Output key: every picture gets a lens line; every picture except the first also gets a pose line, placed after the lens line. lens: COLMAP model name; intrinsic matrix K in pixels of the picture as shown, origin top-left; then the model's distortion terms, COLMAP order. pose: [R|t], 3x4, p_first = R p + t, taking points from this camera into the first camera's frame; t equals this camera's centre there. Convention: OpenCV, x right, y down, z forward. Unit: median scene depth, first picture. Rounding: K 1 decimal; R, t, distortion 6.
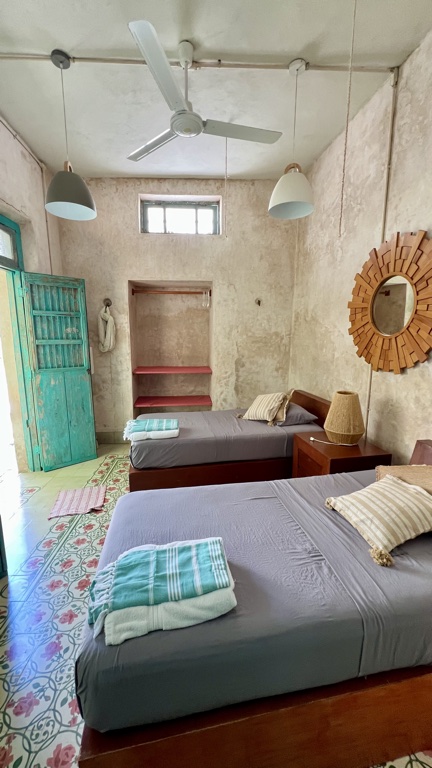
lens RADIAL K [[304.7, 0, 210.7], [0, 304.7, 384.1], [0, 0, 1]] dist [-0.000435, 0.000856]
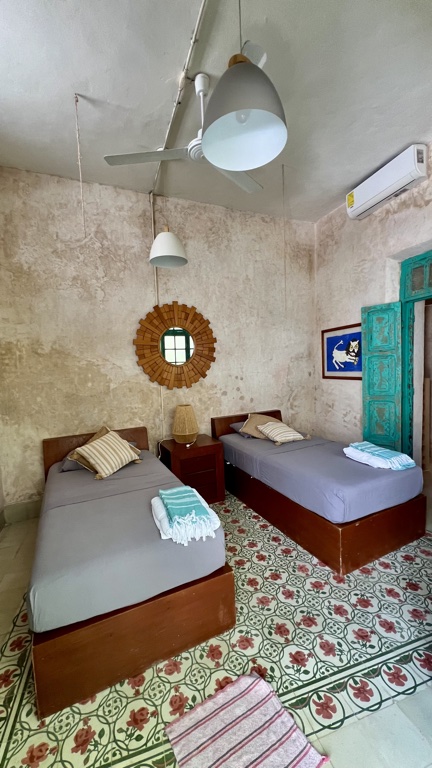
lens RADIAL K [[304.7, 0, 212.8], [0, 304.7, 383.9], [0, 0, 1]] dist [-0.000435, 0.000856]
pose [[-0.259460, -0.060860, 0.963834, -0.822081], [0.196788, 0.973742, 0.114460, -0.178235], [-0.945492, 0.219369, -0.240671, 1.053165]]
